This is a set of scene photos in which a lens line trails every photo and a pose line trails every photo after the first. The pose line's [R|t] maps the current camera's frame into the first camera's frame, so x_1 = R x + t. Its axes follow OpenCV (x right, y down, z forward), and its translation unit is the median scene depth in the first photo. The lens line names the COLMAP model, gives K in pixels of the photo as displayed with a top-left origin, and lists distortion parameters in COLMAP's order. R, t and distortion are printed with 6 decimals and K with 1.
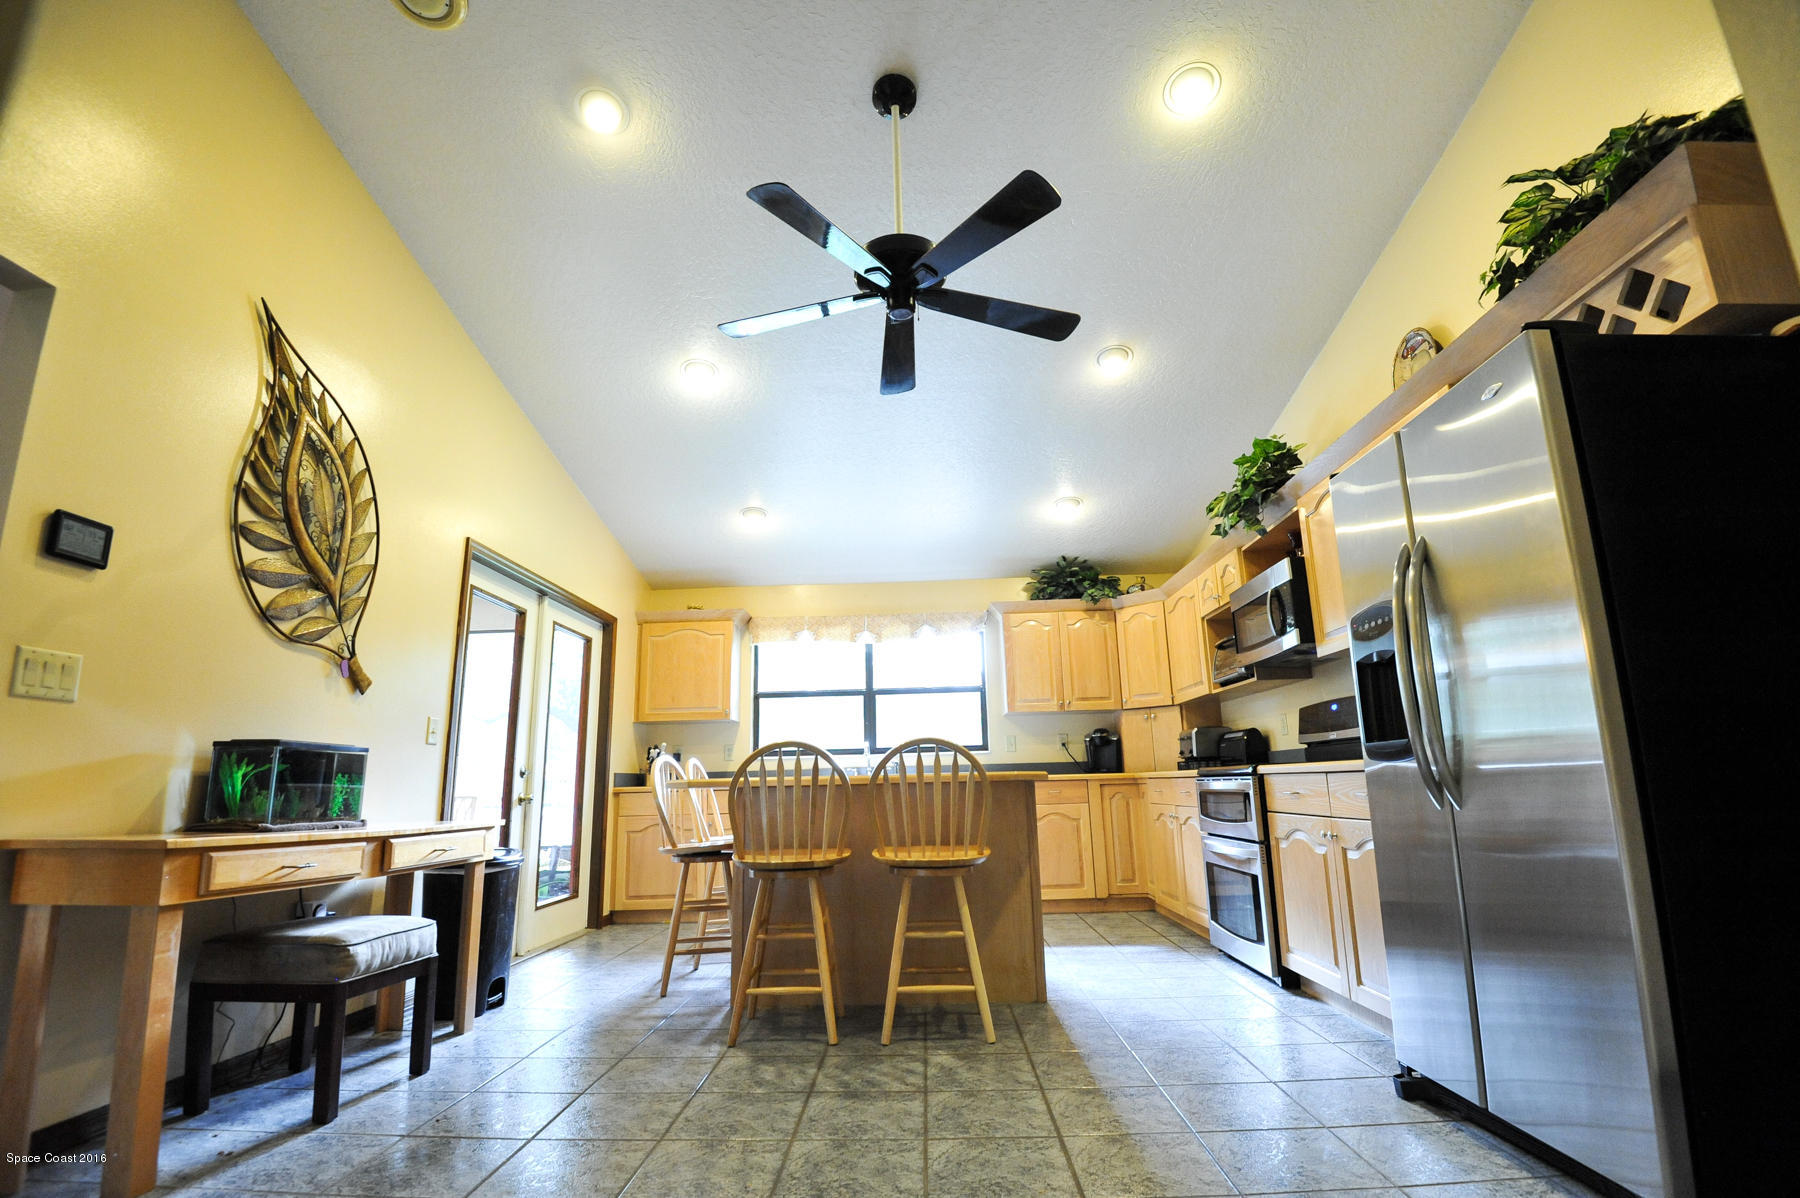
lens RADIAL K [[831.2, 0, 895.9], [0, 831.2, 603.7], [0, 0, 1]] dist [-0.021821, -0.005634]
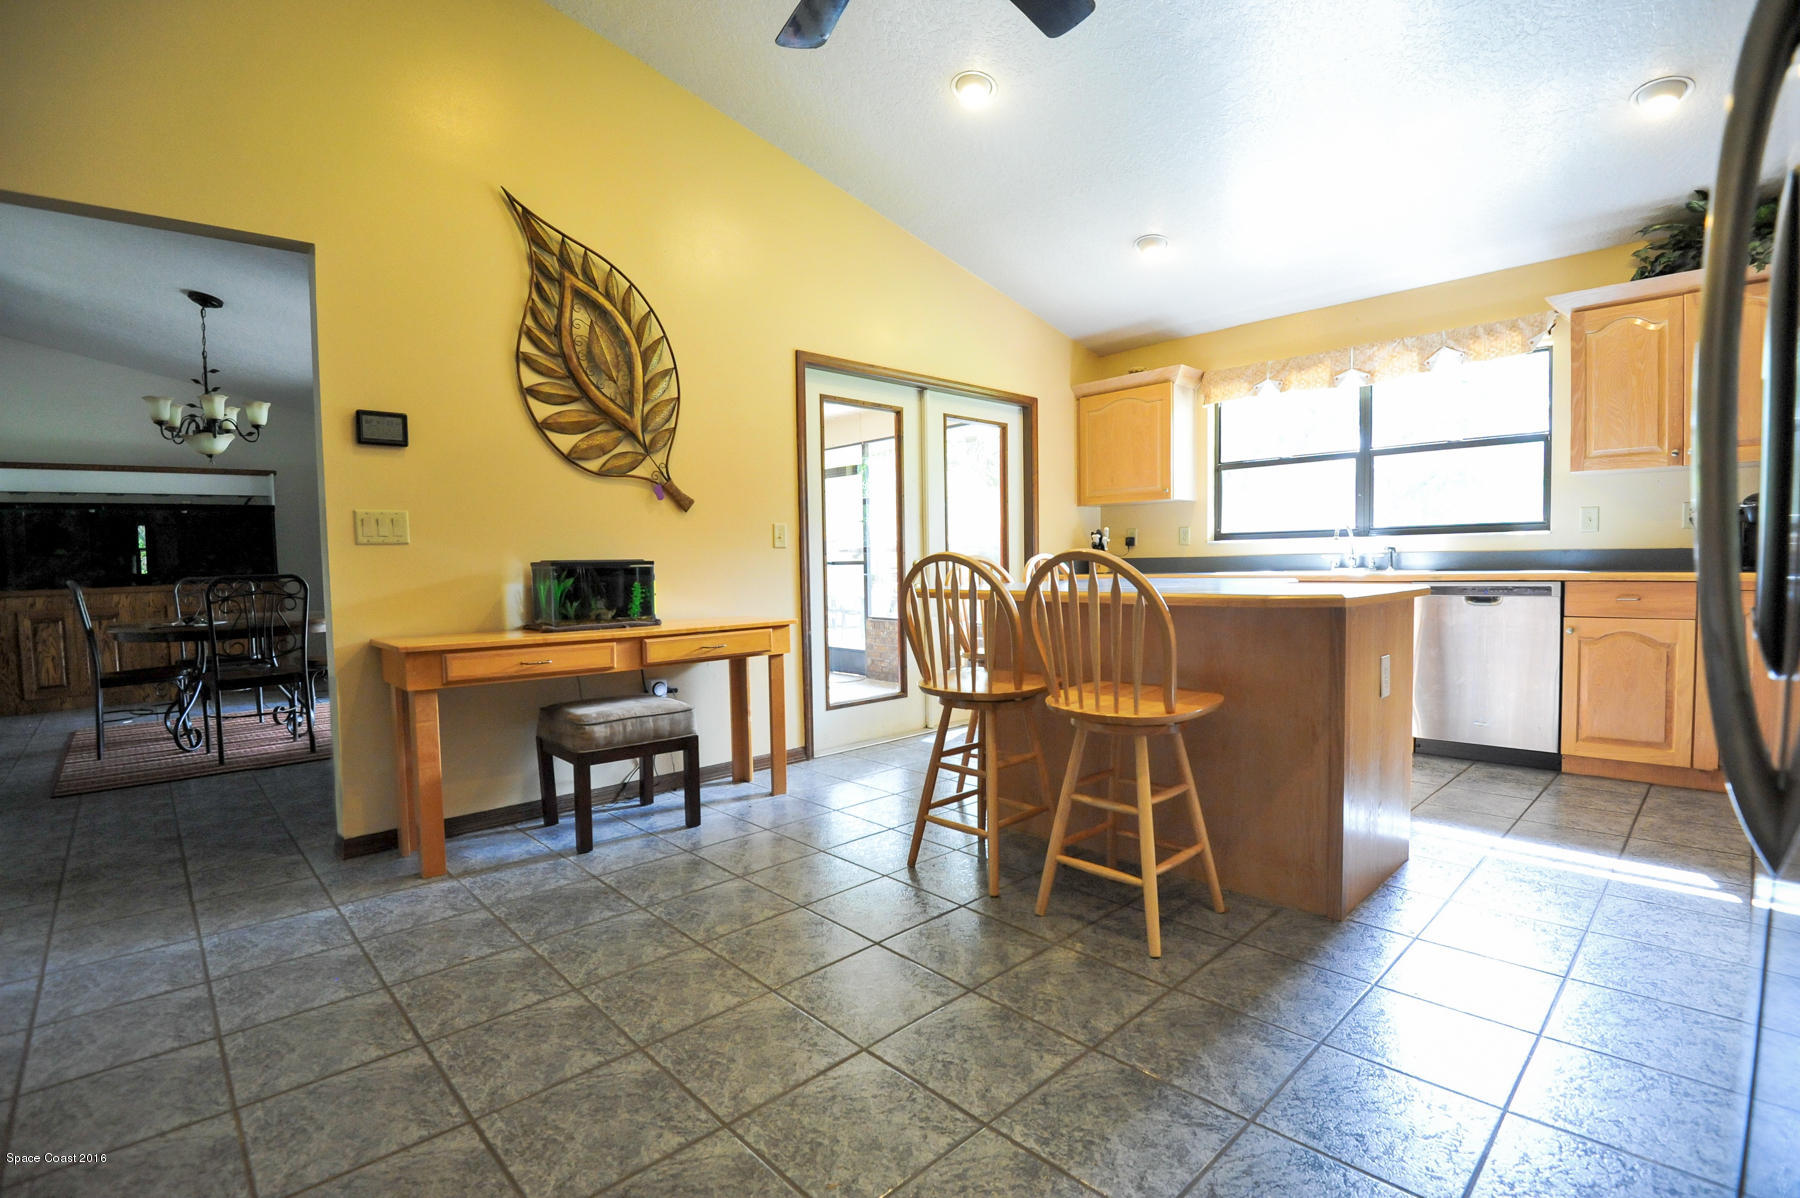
lens RADIAL K [[831.2, 0, 899.1], [0, 831.2, 606.5], [0, 0, 1]] dist [-0.021821, -0.005634]
pose [[0.716463, 0.047639, -0.695997, 0.443673], [0.151894, 0.963078, 0.222281, 0.025912], [0.680888, -0.264974, 0.682774, 0.406548]]
